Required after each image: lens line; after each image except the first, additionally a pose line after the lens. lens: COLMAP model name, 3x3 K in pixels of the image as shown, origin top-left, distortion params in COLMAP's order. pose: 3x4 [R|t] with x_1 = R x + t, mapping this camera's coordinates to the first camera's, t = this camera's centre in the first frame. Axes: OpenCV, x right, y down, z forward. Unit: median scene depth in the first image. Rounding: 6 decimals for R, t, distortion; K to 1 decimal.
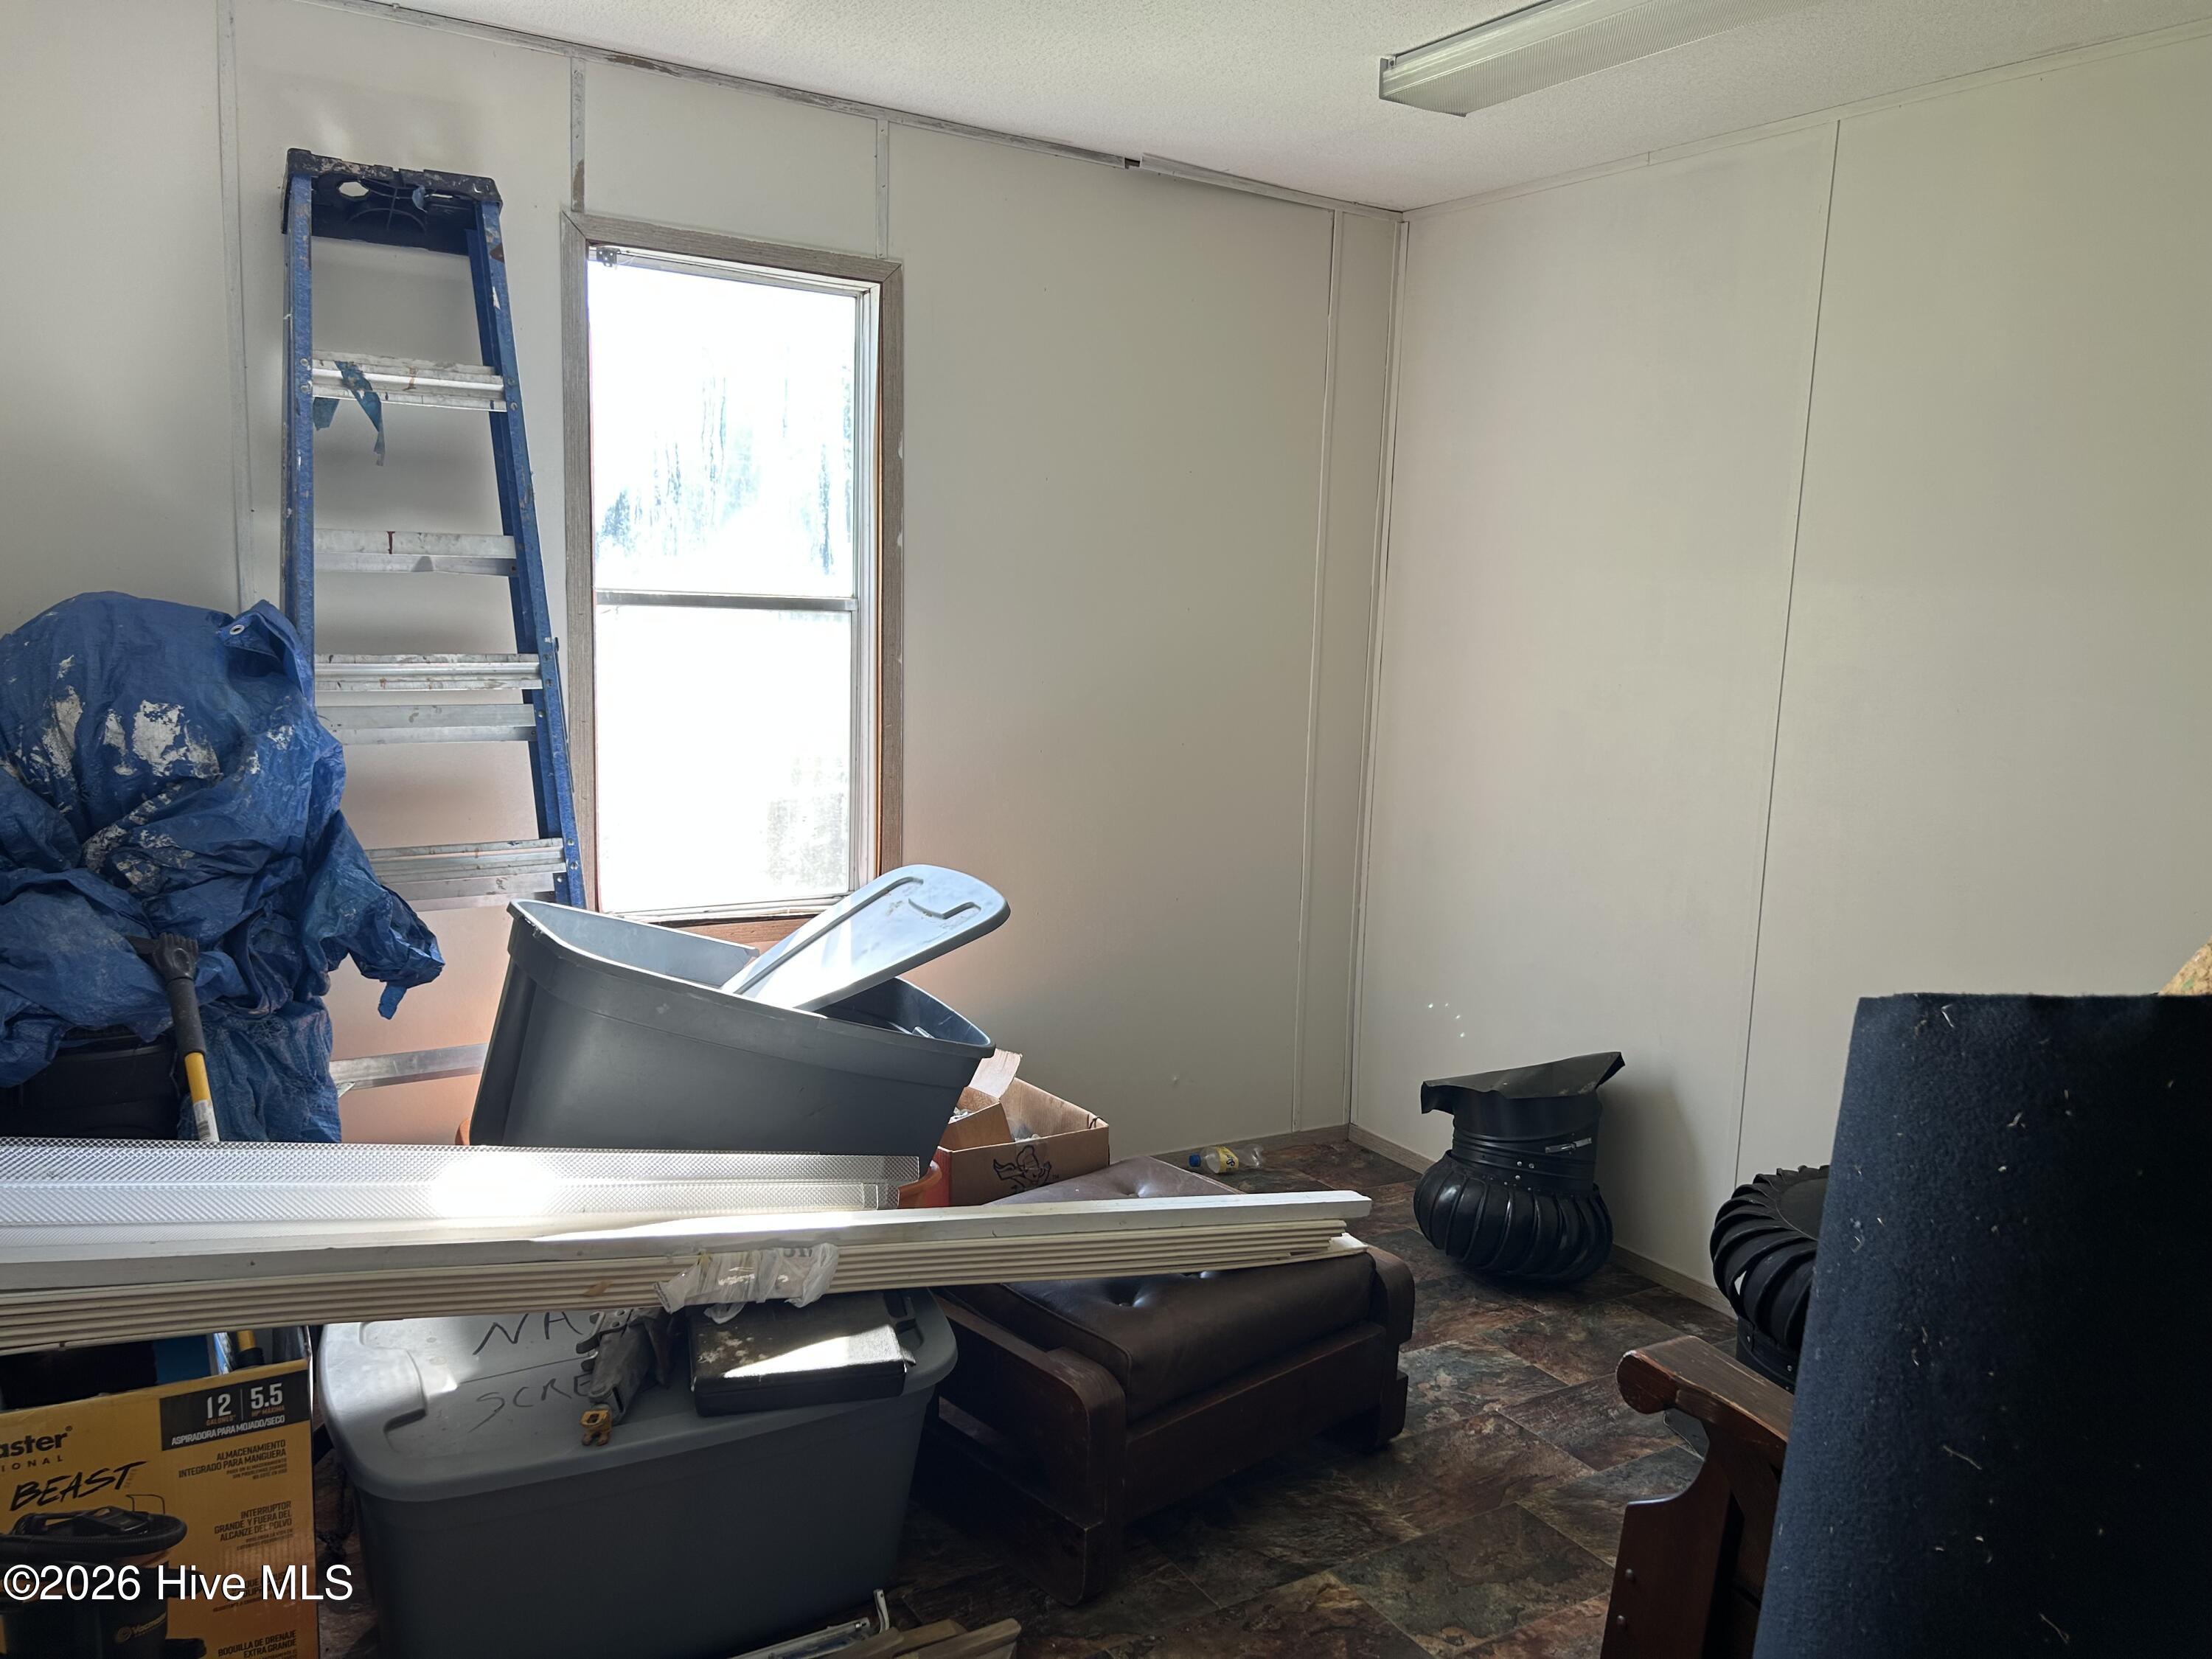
lens RADIAL K [[1670.8, 0, 1111.5], [0, 1670.8, 833.6], [0, 0, 1]] dist [0.024229, -0.011662]
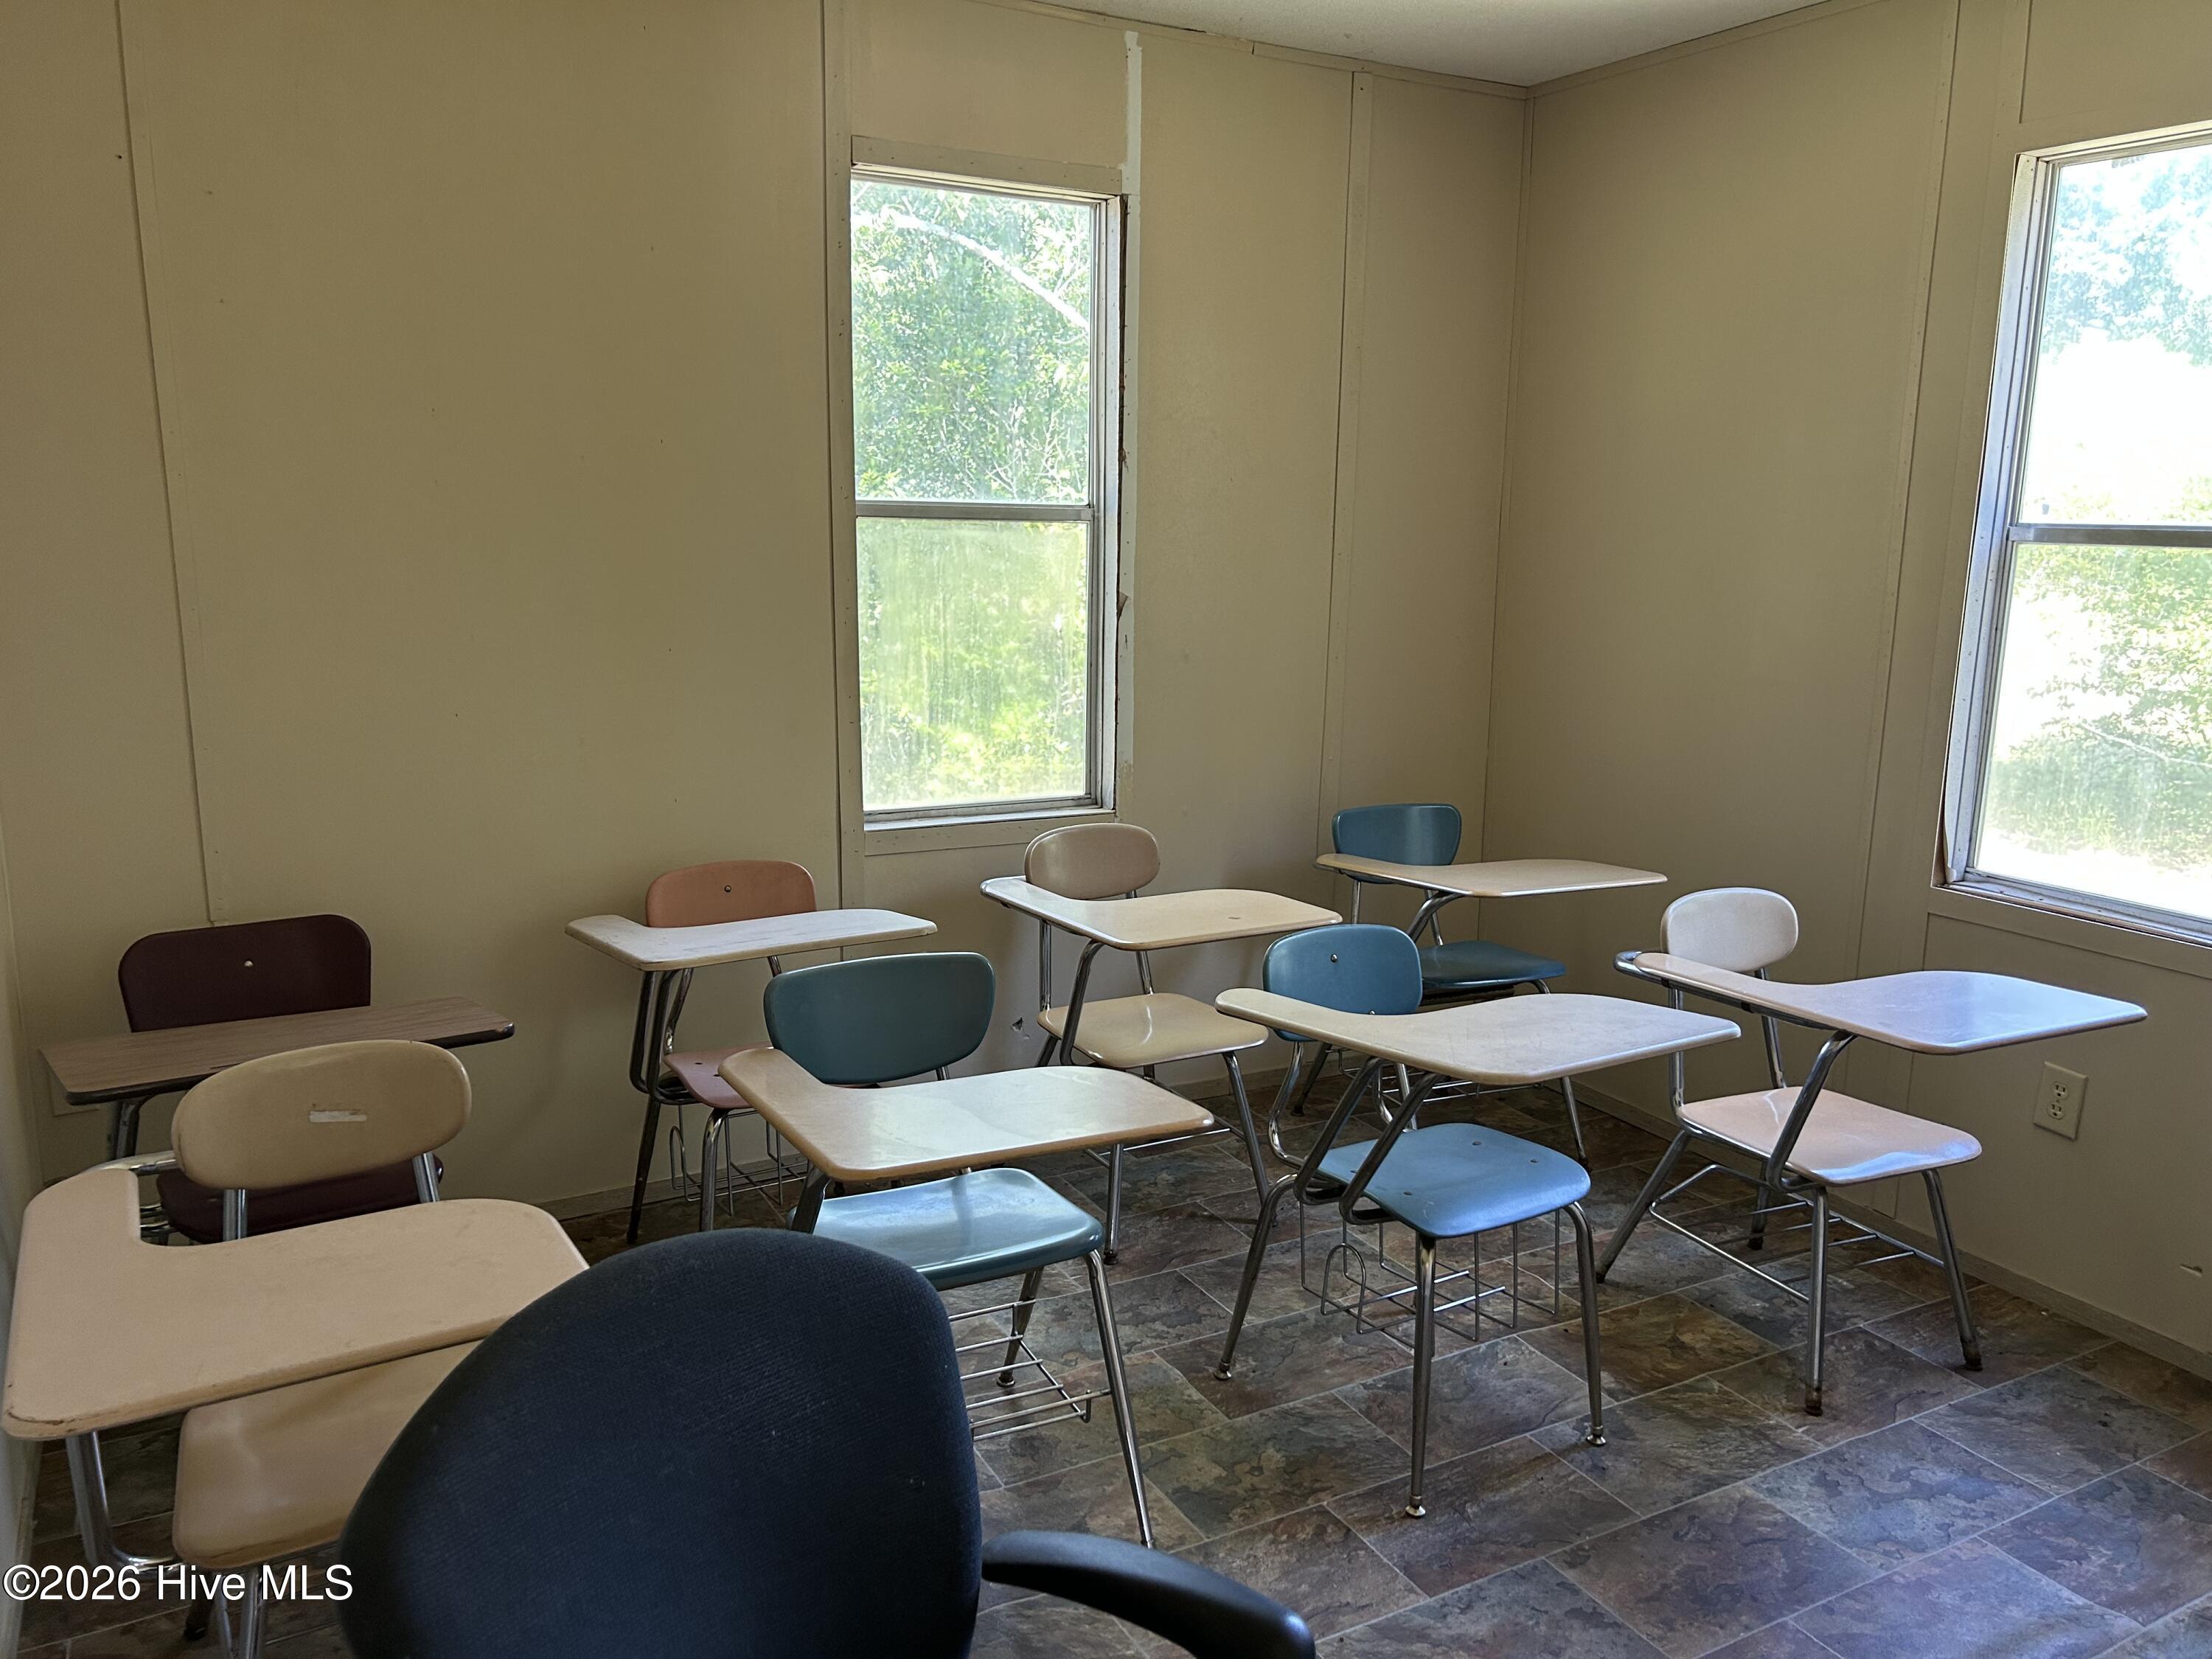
lens RADIAL K [[1670.8, 0, 1048.1], [0, 1670.8, 852.4], [0, 0, 1]] dist [0.024229, -0.011662]
pose [[0.998297, -0.004685, -0.058141, -0.203714], [0.008577, 0.997725, 0.066867, -0.005253], [0.057696, -0.067252, 0.996066, 0.004480]]
